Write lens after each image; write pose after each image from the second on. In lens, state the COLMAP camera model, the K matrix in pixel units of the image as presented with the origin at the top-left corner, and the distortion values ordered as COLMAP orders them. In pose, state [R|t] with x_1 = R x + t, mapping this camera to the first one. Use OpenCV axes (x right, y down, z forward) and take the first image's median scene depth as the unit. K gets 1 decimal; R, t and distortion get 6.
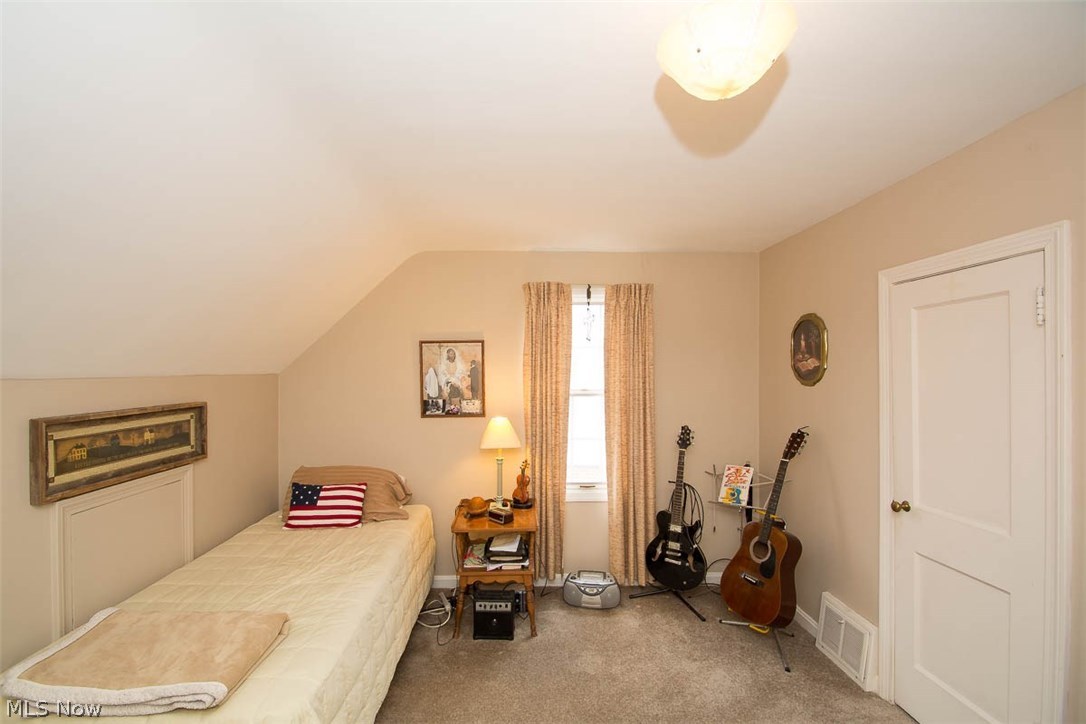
lens RADIAL K [[473.8, 0, 534.5], [0, 473.8, 376.5], [0, 0, 1]] dist [0.010252, -0.014620]
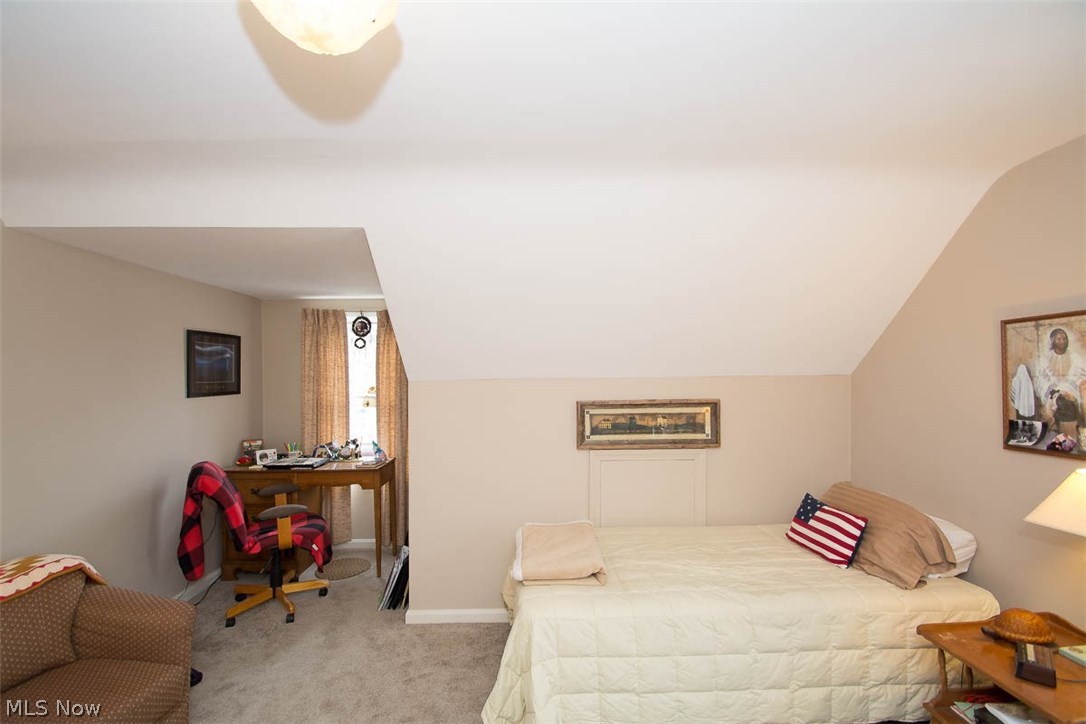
lens RADIAL K [[473.8, 0, 534.5], [0, 473.8, 376.5], [0, 0, 1]] dist [0.010252, -0.014620]
pose [[-0.006864, 0.004618, -0.999966, 0.489231], [-0.004051, 0.999981, 0.004646, -0.006271], [0.999968, 0.004083, -0.006845, 0.562141]]
